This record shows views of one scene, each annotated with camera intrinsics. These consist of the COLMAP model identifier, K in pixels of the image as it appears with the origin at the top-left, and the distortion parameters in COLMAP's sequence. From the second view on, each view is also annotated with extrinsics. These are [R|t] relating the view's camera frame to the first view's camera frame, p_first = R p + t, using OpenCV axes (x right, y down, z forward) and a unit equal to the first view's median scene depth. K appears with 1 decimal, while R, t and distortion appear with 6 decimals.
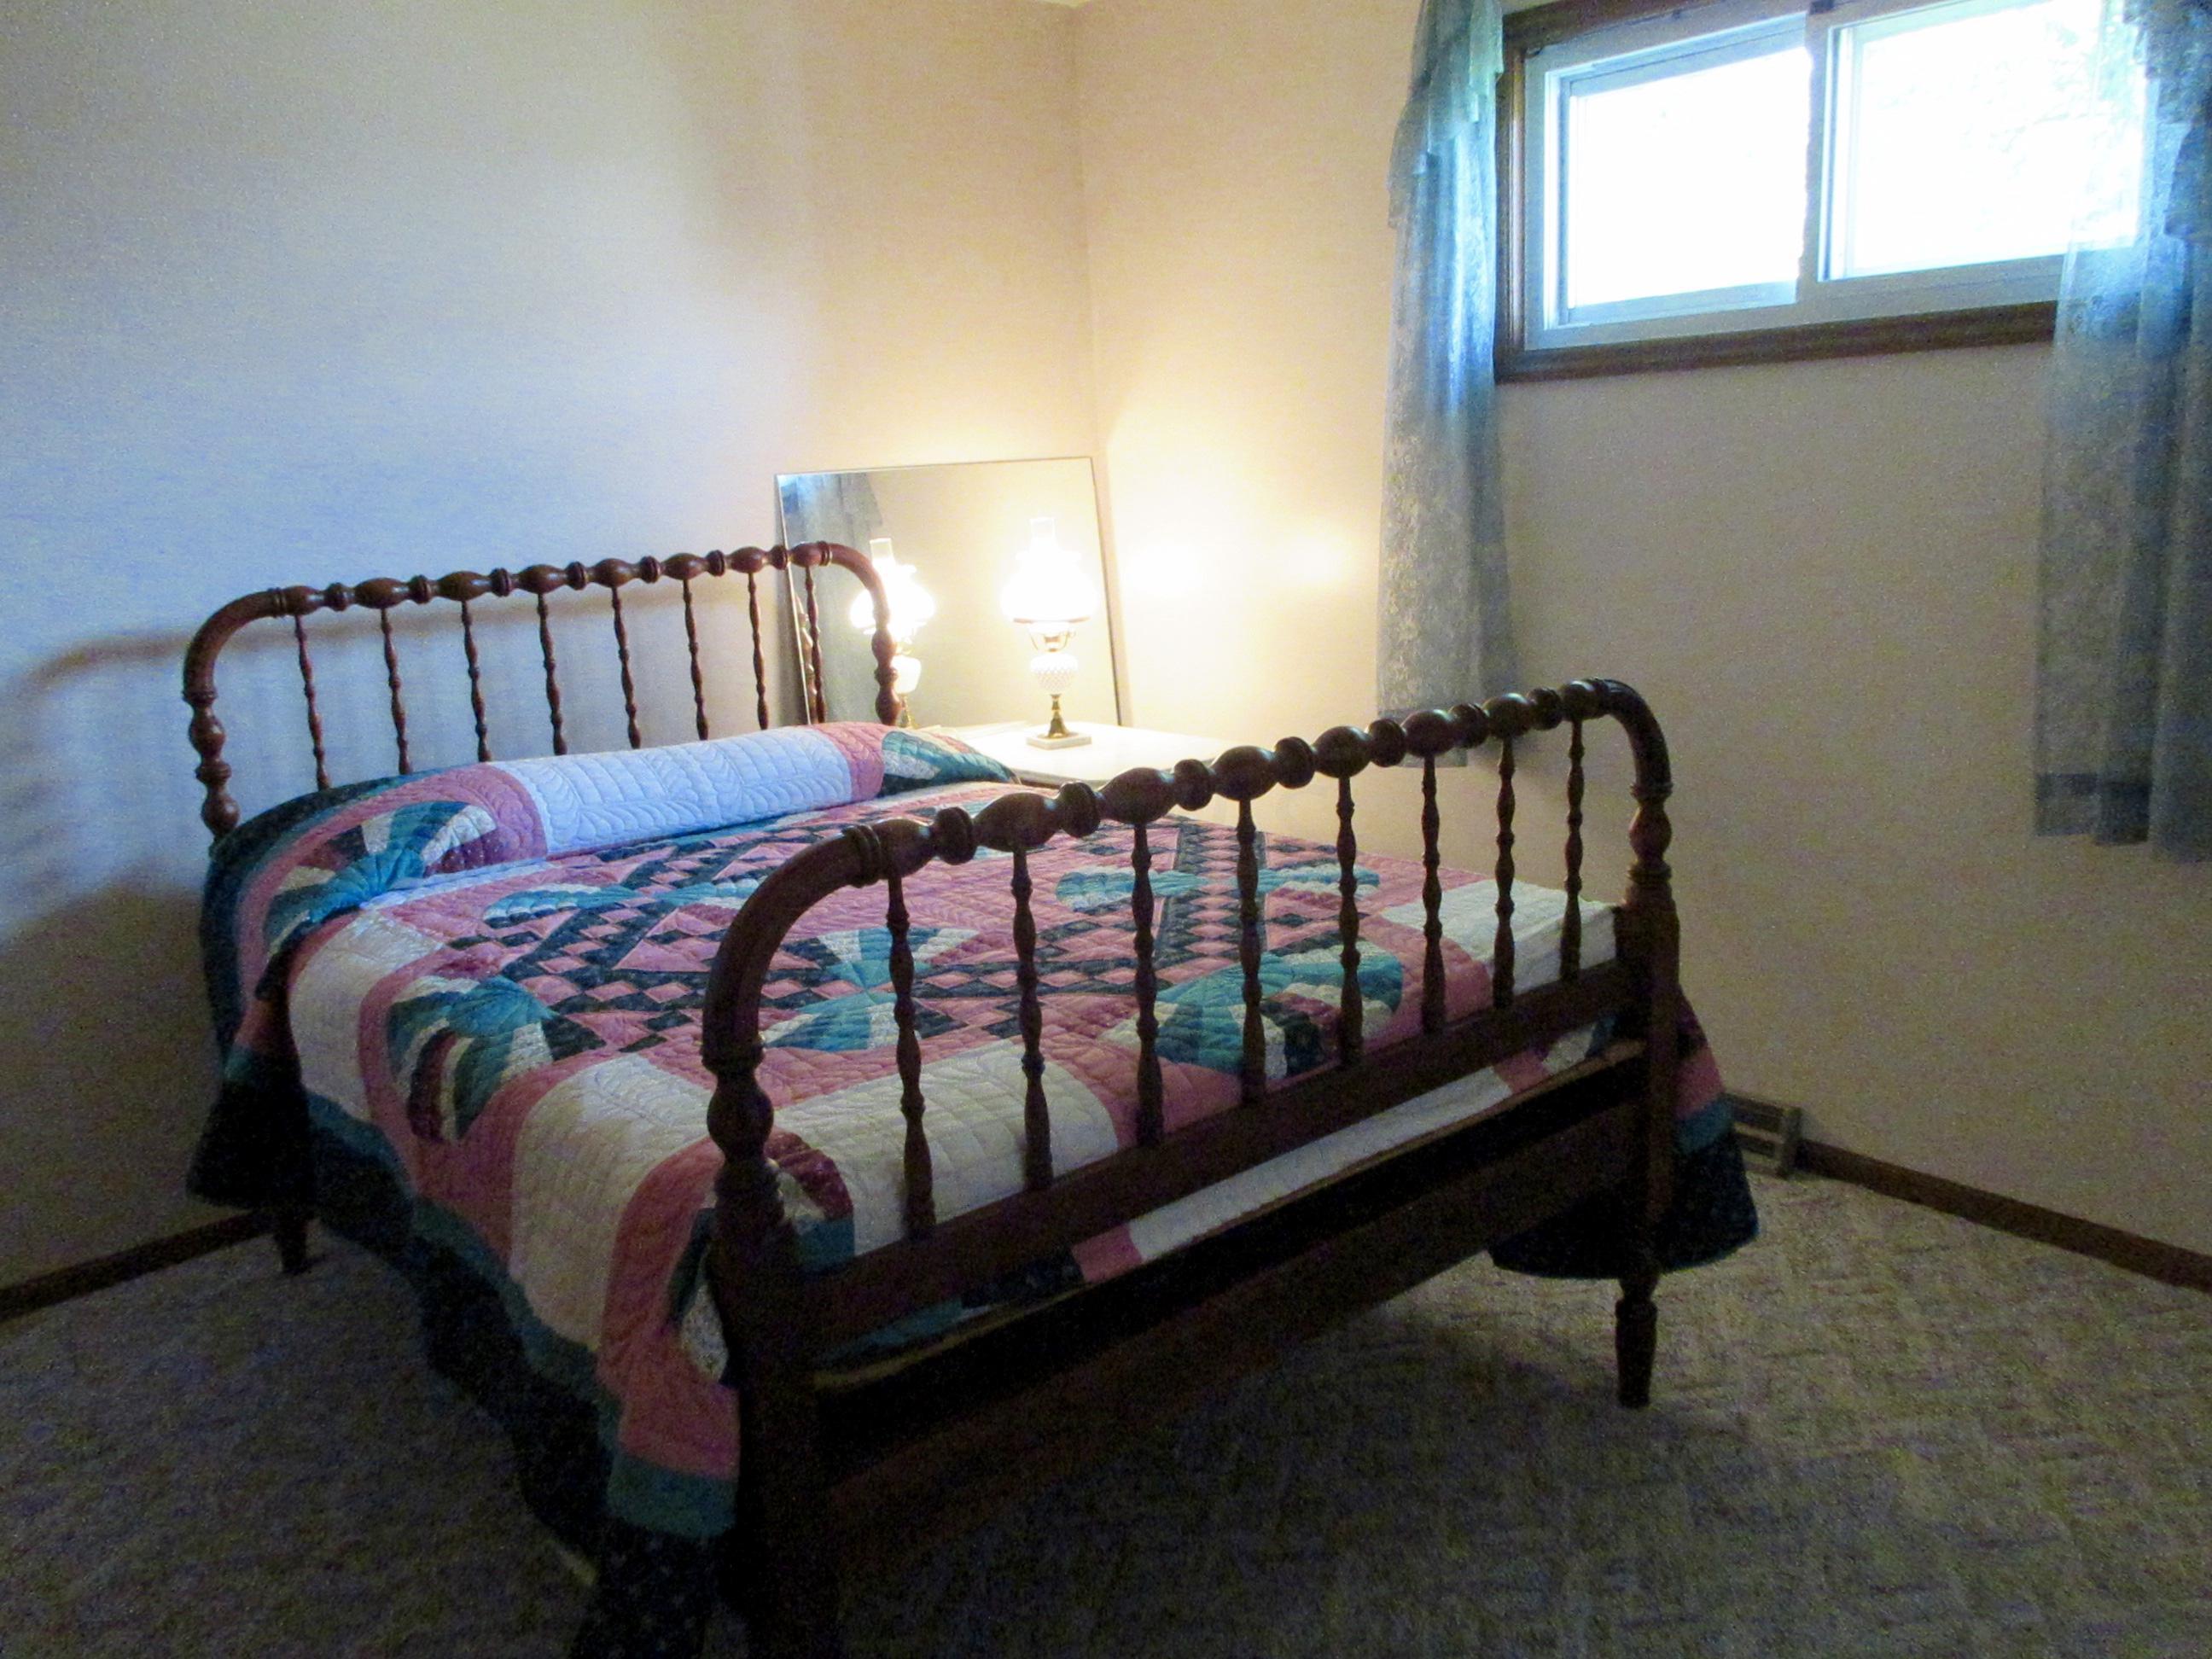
lens RADIAL K [[1649.4, 0, 1109.7], [0, 1649.4, 836.8], [0, 0, 1]] dist [0.002092, 0.007909]
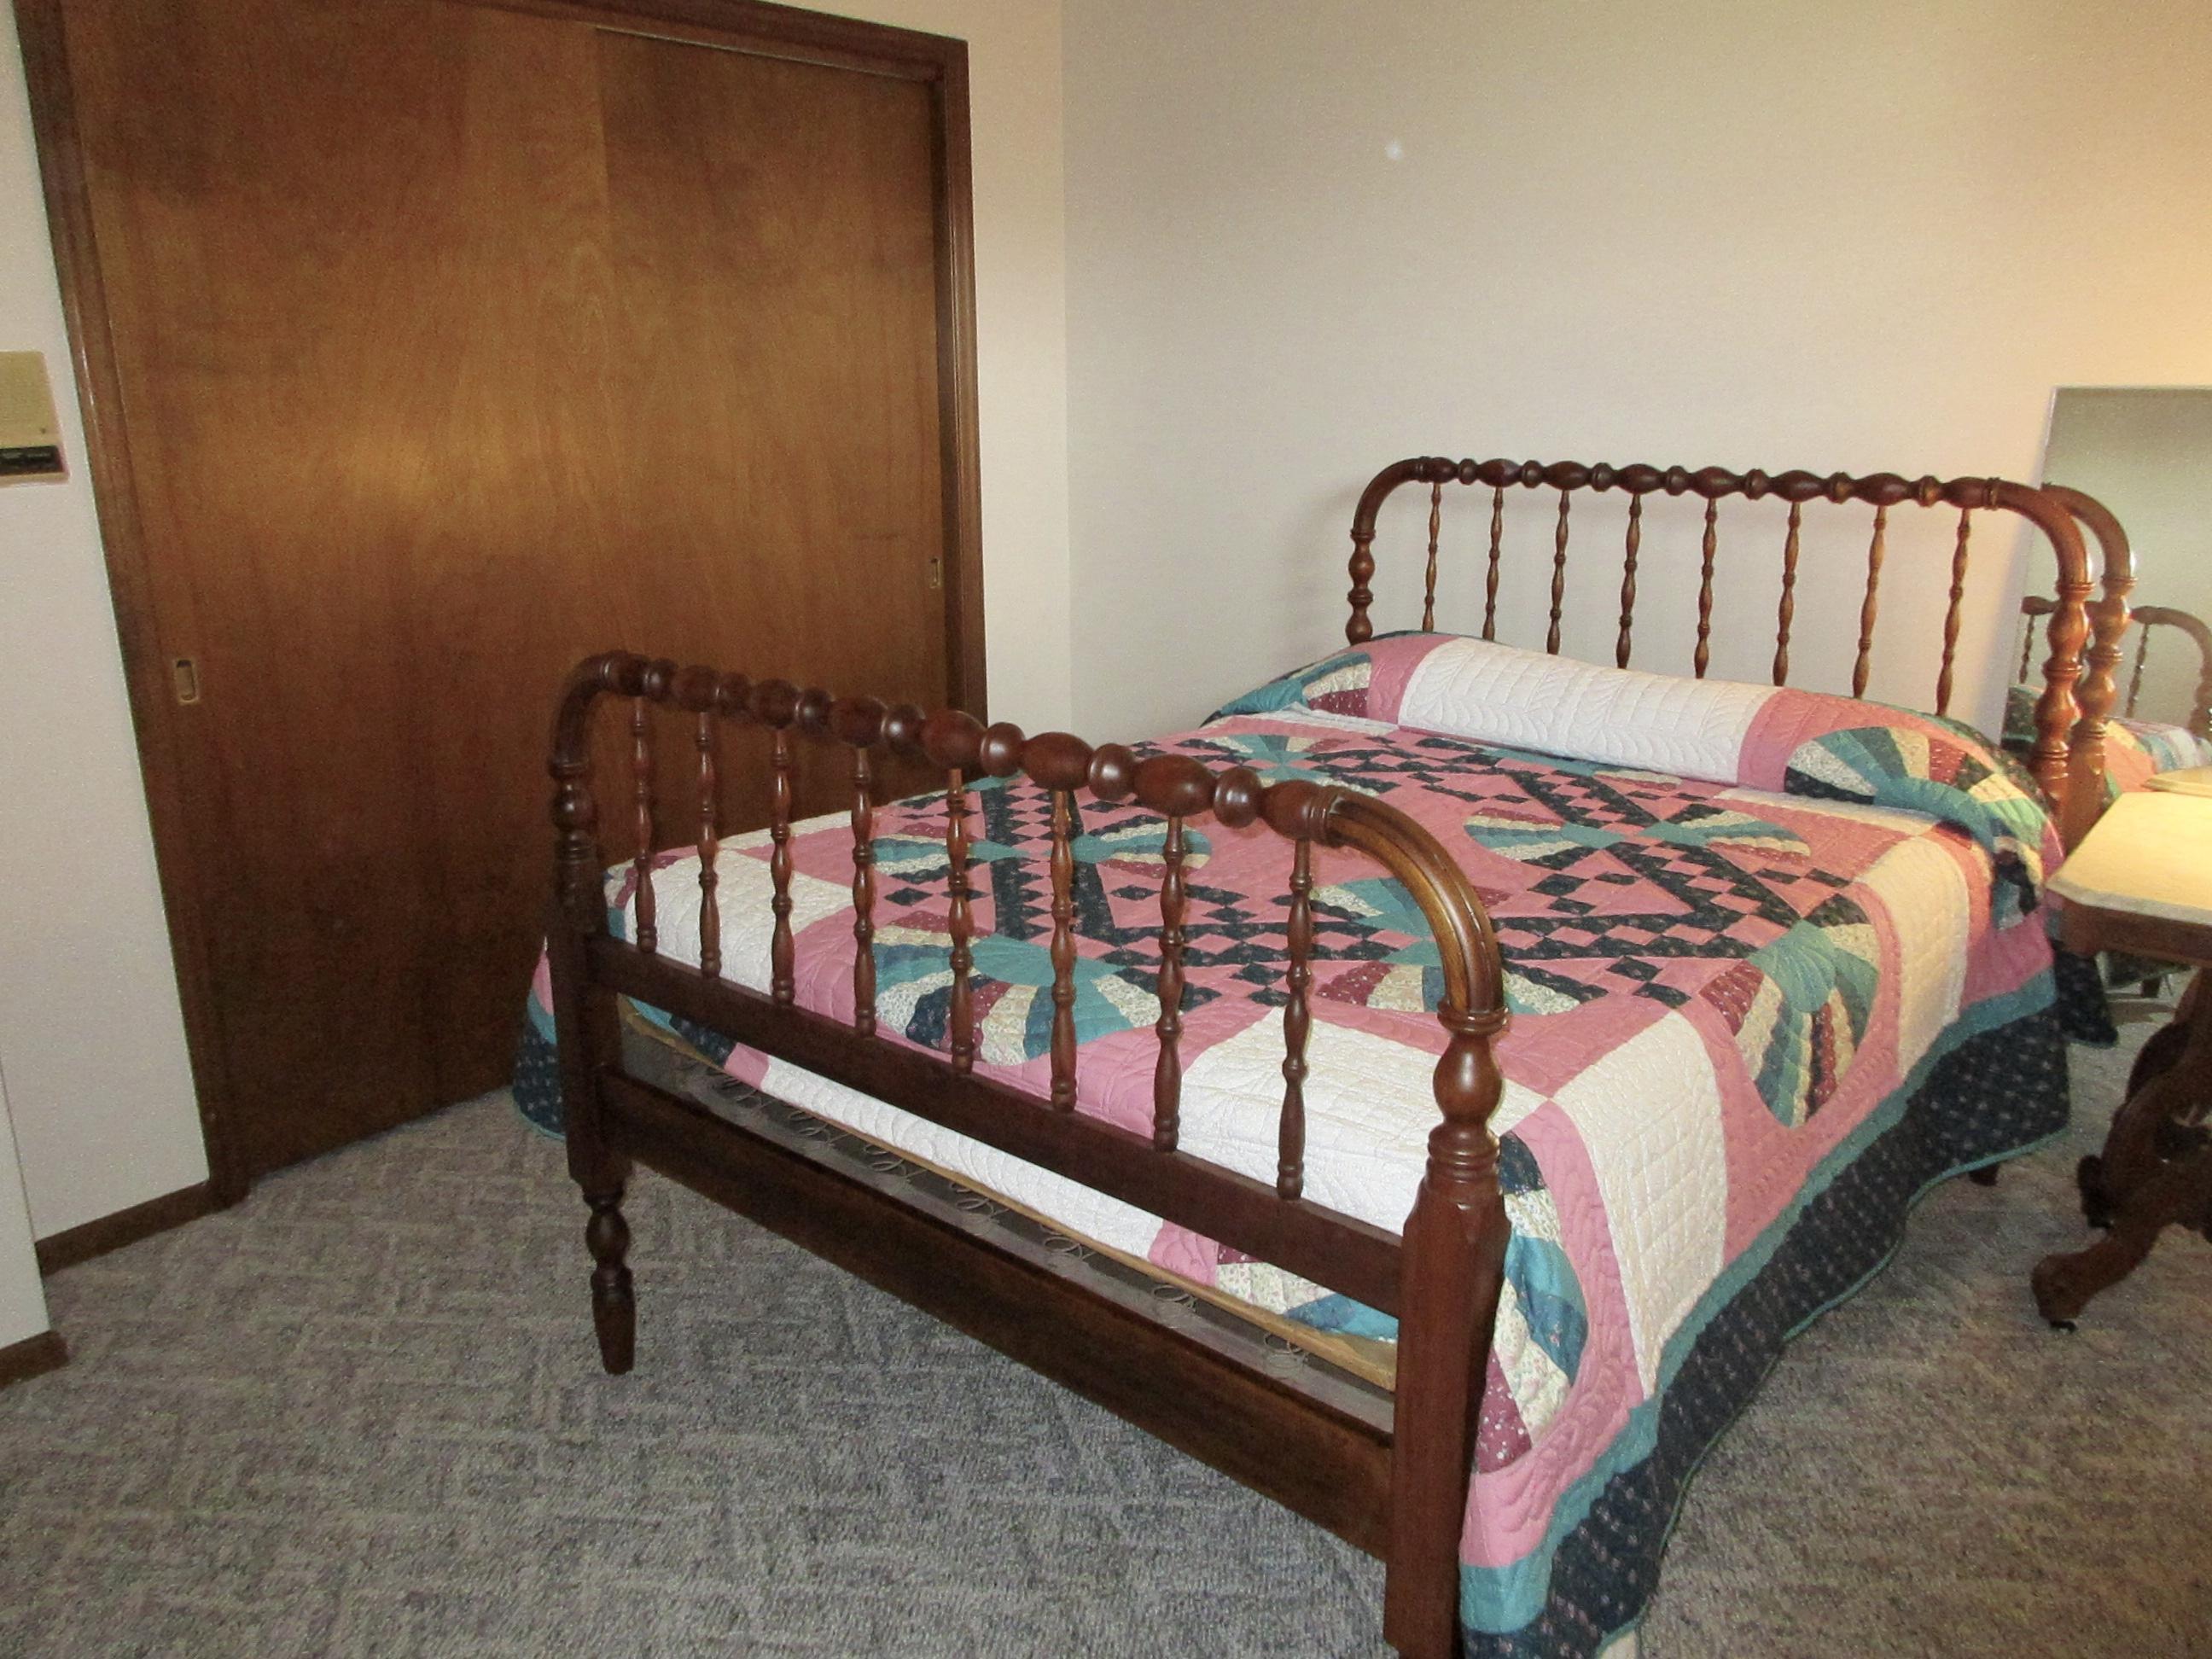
lens RADIAL K [[1649.4, 0, 1110.1], [0, 1649.4, 821.2], [0, 0, 1]] dist [0.002092, 0.007909]
pose [[0.177728, 0.306912, -0.934996, 0.631167], [-0.243380, 0.934315, 0.260425, -0.158579], [0.953509, 0.181275, 0.240750, 0.549735]]
